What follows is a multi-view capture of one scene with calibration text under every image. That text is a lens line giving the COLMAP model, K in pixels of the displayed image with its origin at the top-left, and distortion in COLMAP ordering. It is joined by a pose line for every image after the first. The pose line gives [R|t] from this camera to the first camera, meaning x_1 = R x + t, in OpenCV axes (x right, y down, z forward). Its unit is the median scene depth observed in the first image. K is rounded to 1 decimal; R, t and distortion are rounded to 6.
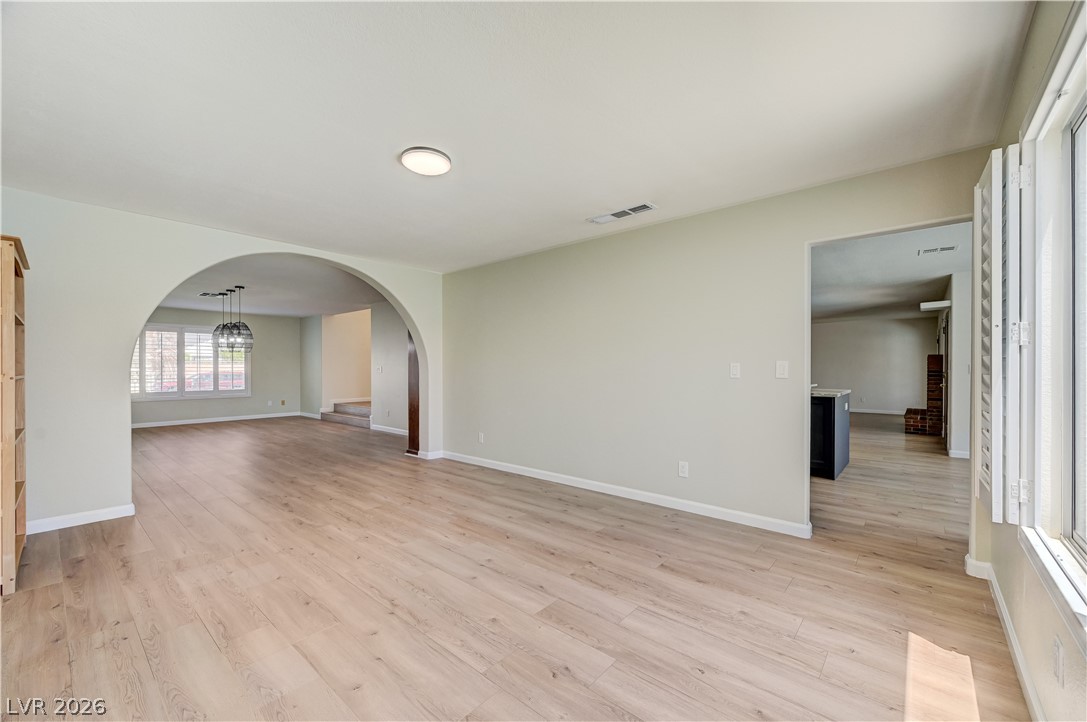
lens RADIAL K [[436.5, 0, 538.3], [0, 436.5, 367.1], [0, 0, 1]] dist [0.001069, -0.000175]
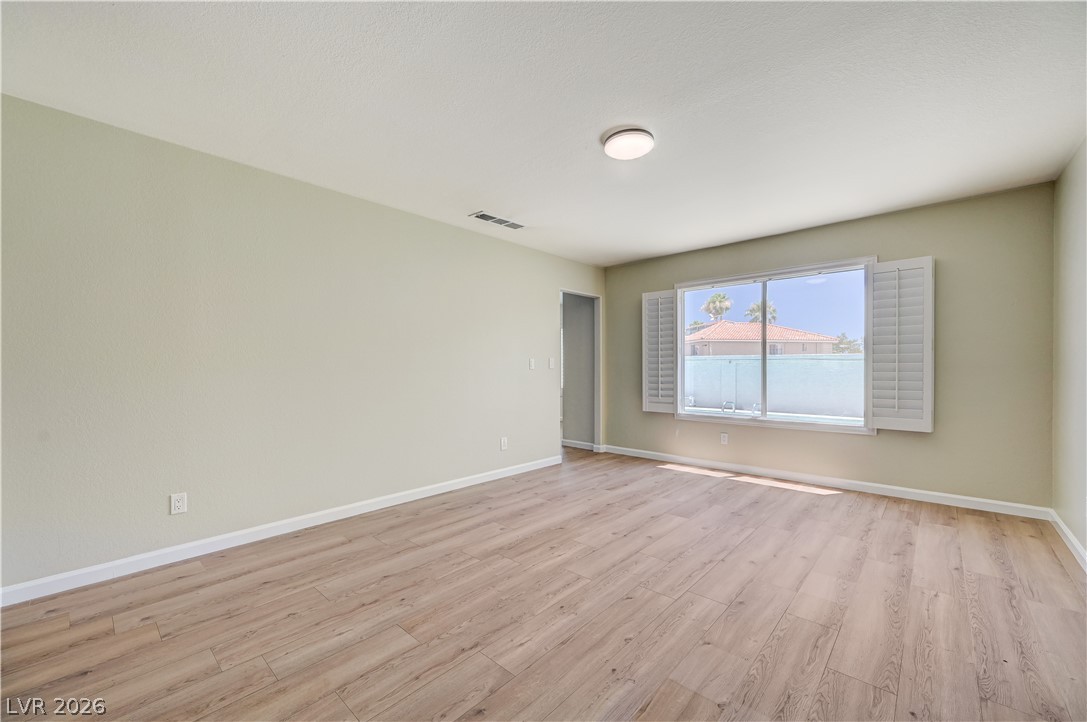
lens RADIAL K [[436.5, 0, 546.5], [0, 436.5, 368.3], [0, 0, 1]] dist [0.001069, -0.000175]
pose [[0.010786, -0.002313, 0.999939, -0.979952], [0.002258, 0.999995, 0.002289, 0.017403], [-0.999939, 0.002233, 0.010792, 0.932752]]
